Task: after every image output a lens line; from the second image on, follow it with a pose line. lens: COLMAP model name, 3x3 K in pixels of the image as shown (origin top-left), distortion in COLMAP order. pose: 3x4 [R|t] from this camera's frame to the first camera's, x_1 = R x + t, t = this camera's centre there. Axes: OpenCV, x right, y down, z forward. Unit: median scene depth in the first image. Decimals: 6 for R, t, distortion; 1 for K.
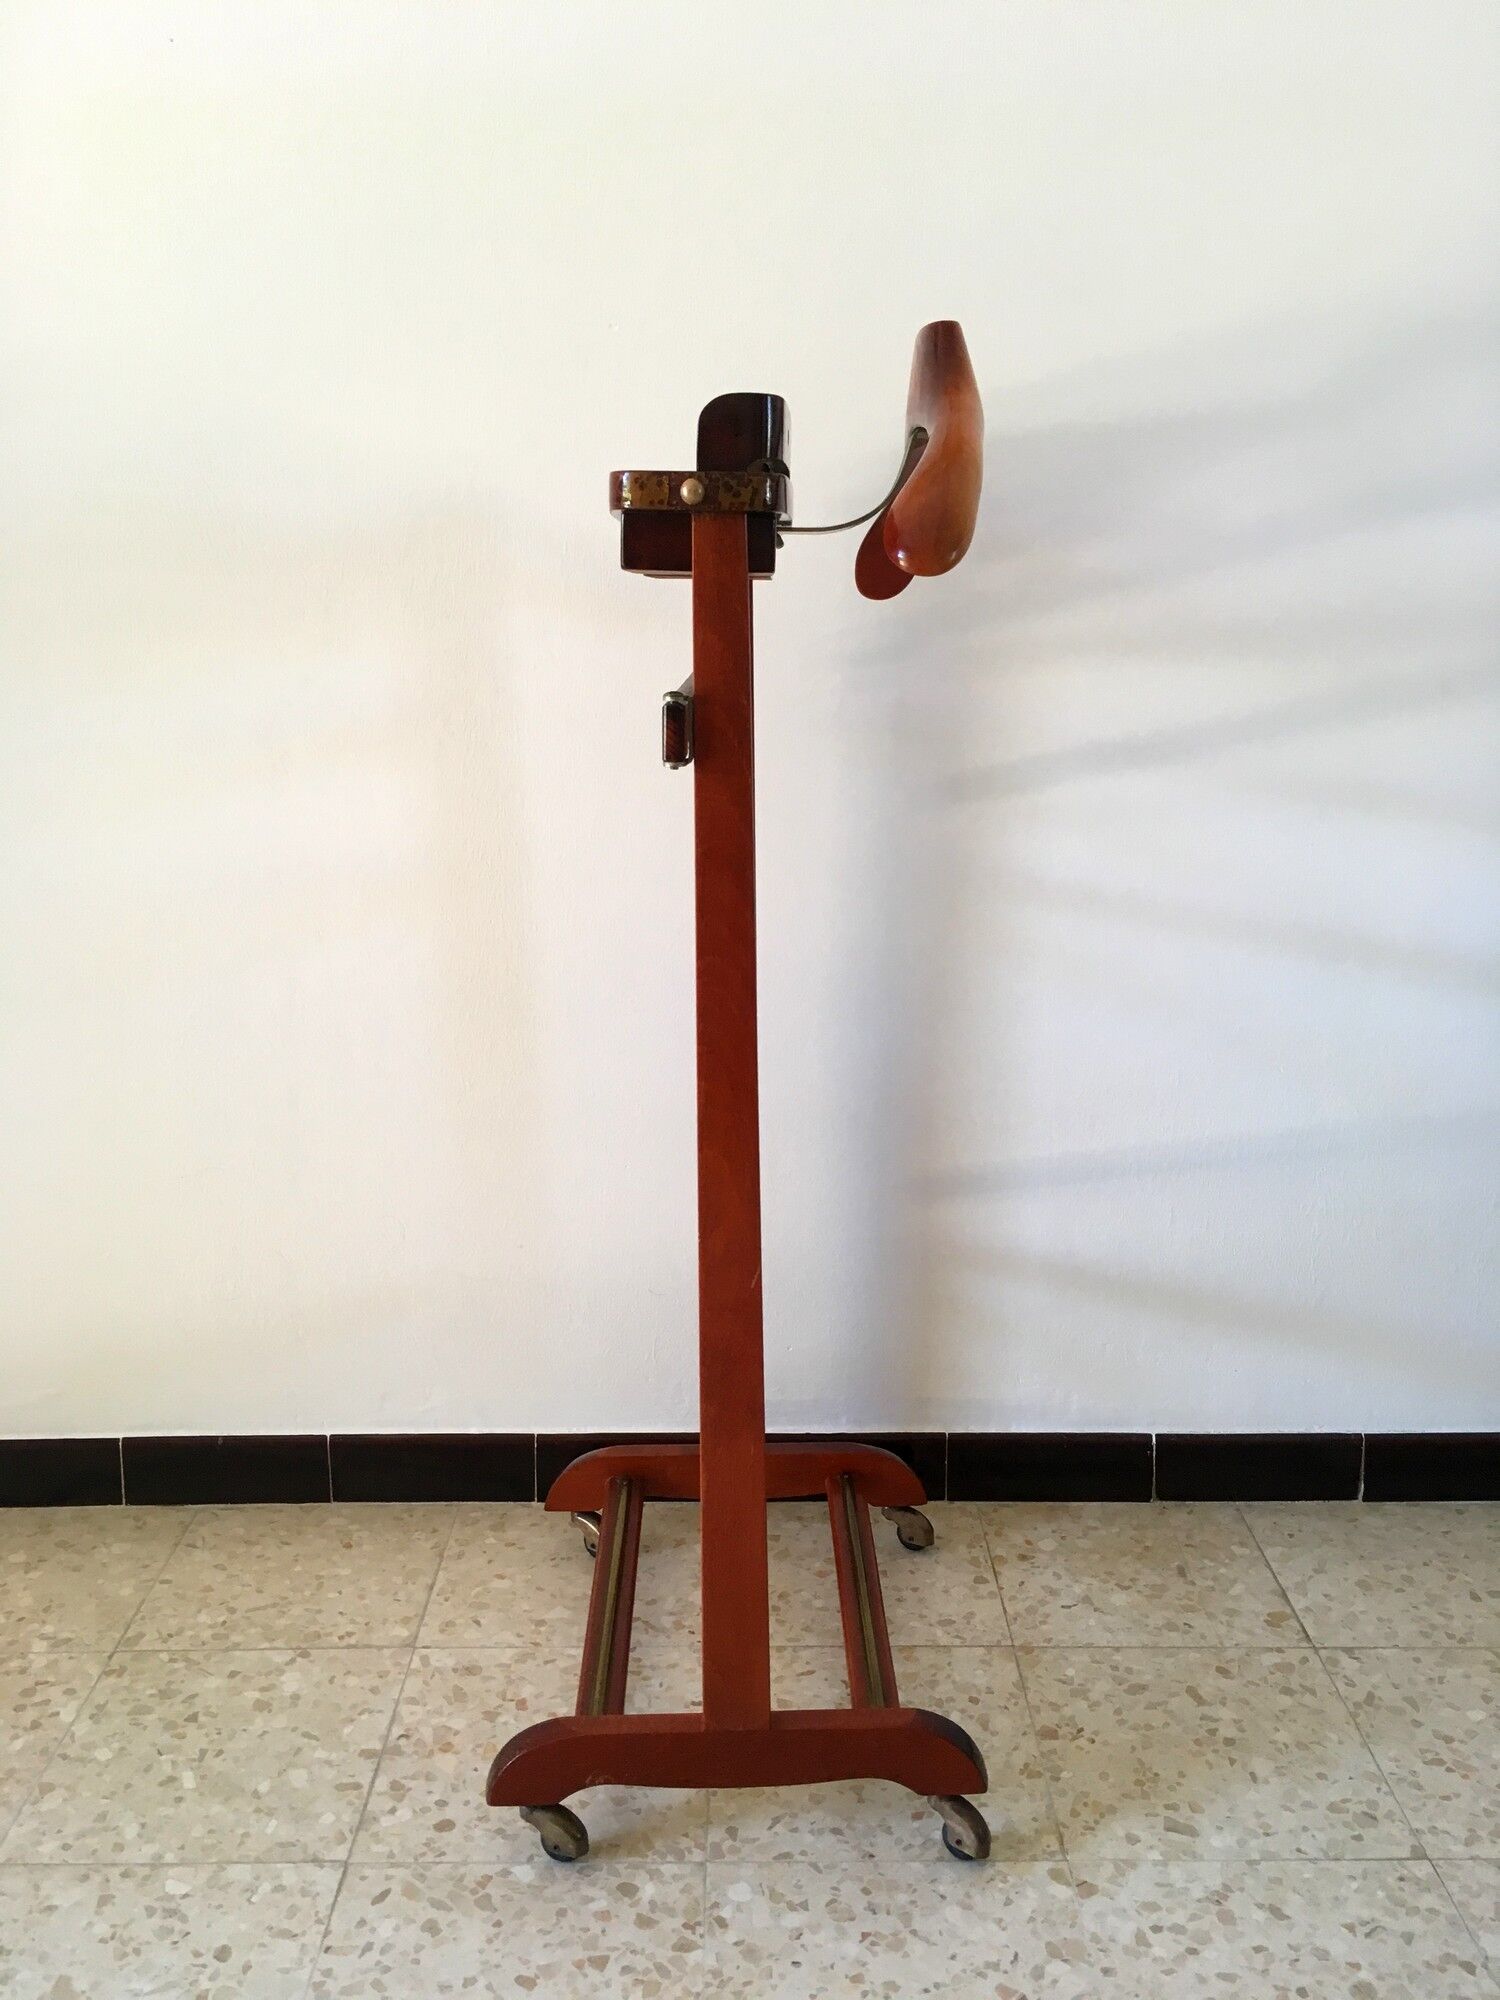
lens RADIAL K [[1710.4, 0, 750.0], [0, 1710.4, 1000.0], [0, 0, 1]] dist [0.093228, -0.131643]
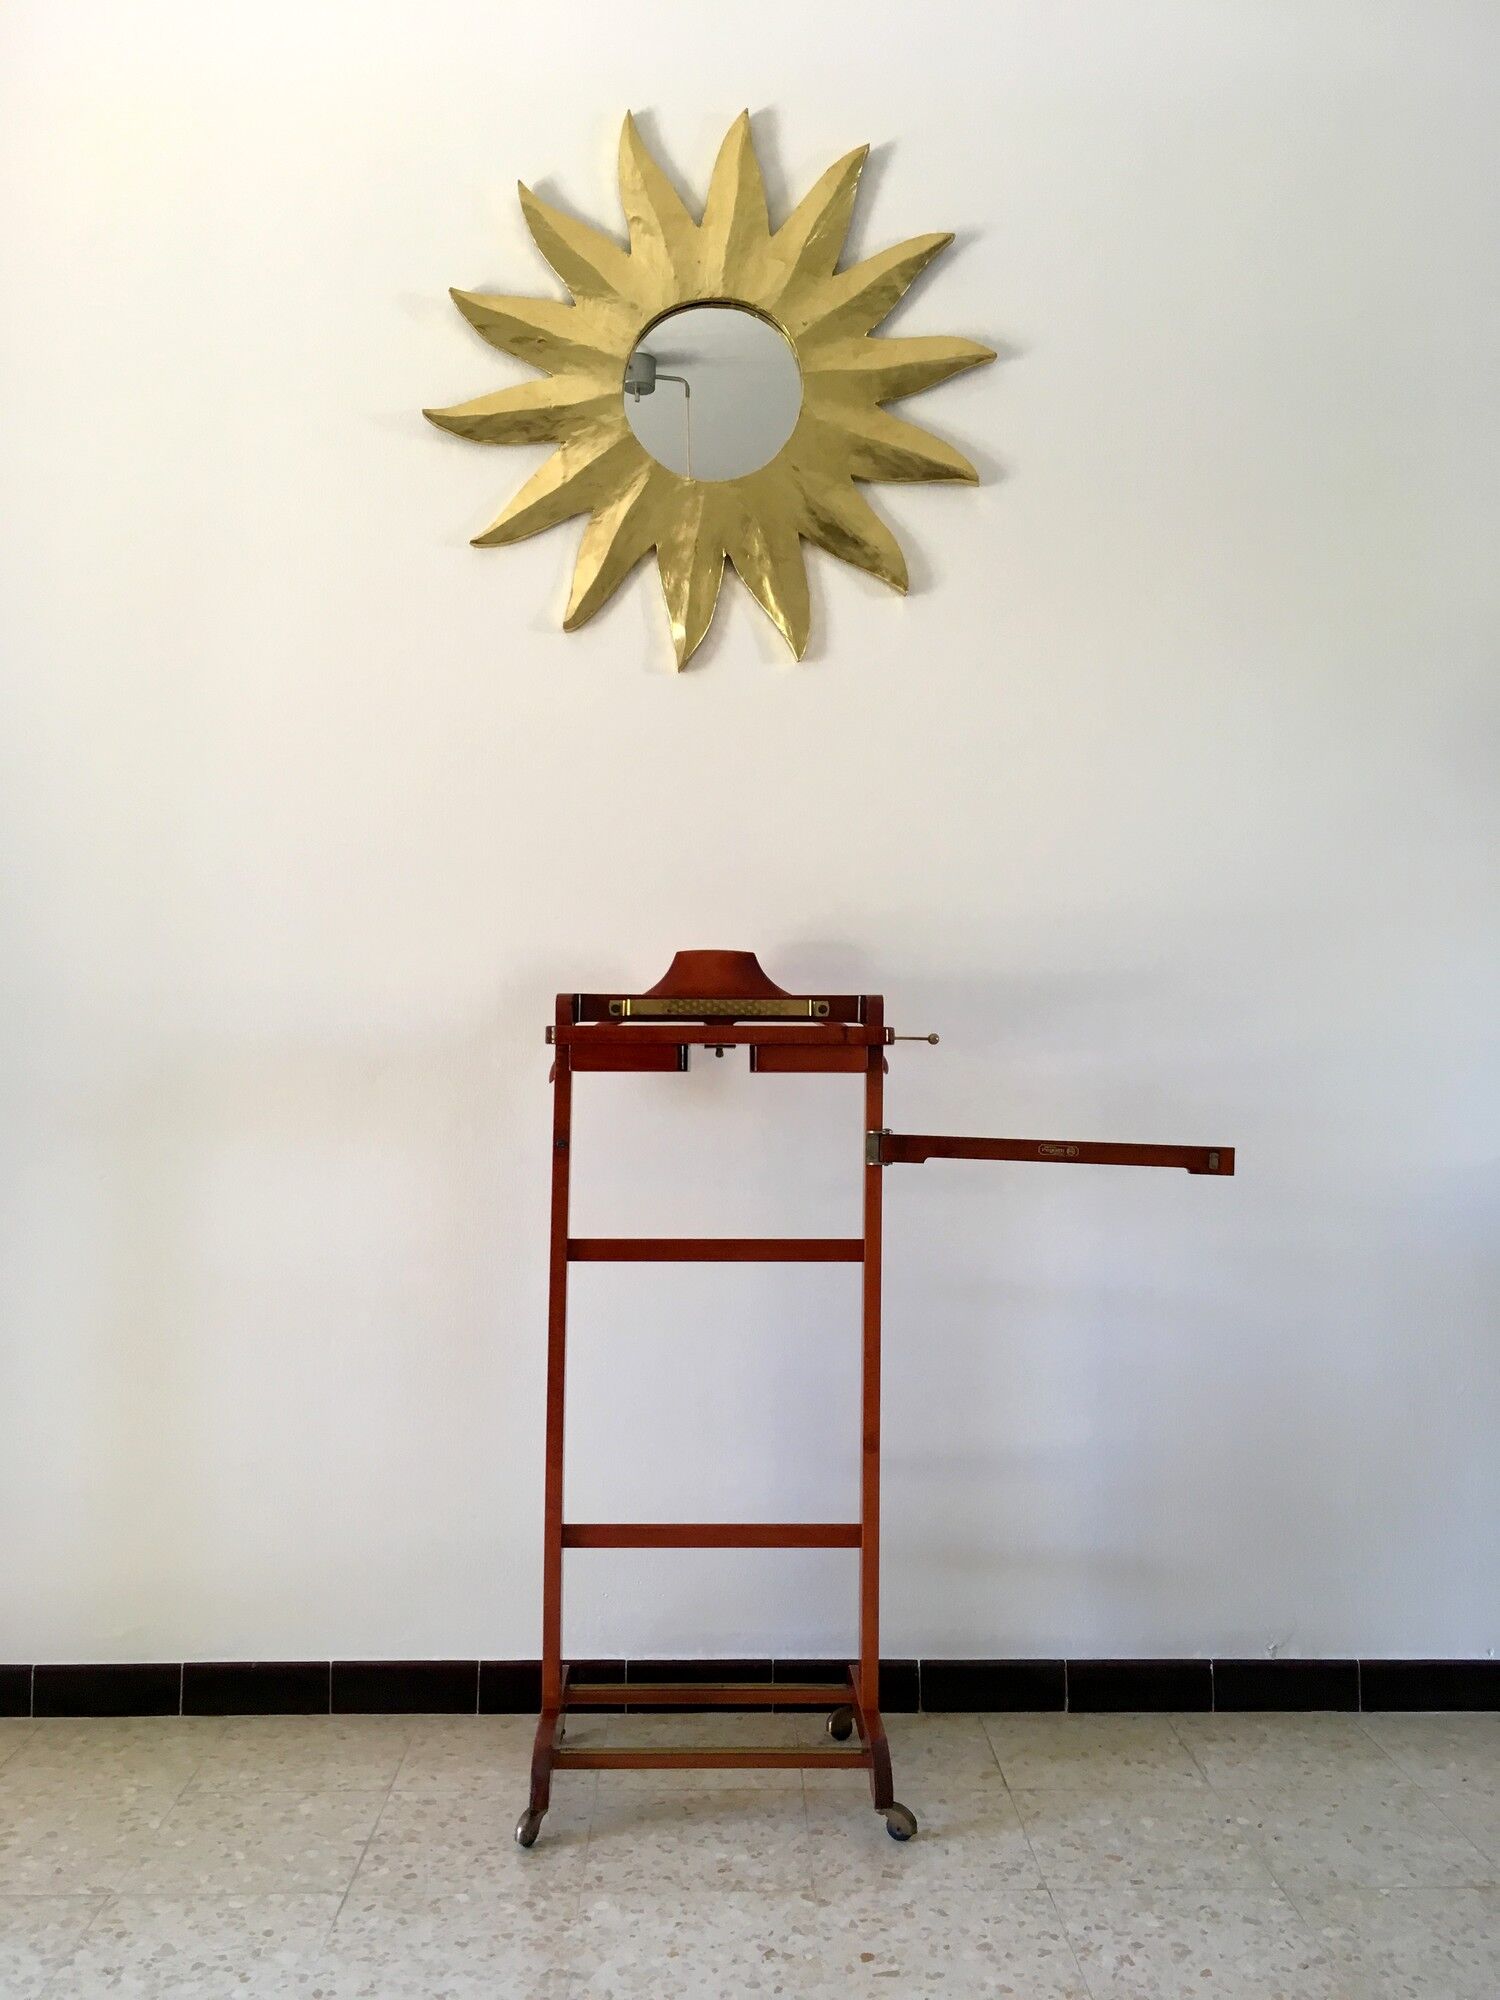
lens RADIAL K [[1710.4, 0, 750.0], [0, 1710.4, 1000.0], [0, 0, 1]] dist [0.093228, -0.131643]
pose [[0.999789, 0.008535, 0.018688, 0.080040], [-0.003578, 0.968061, -0.250689, 0.103692], [-0.020231, 0.250569, 0.967887, -0.621150]]
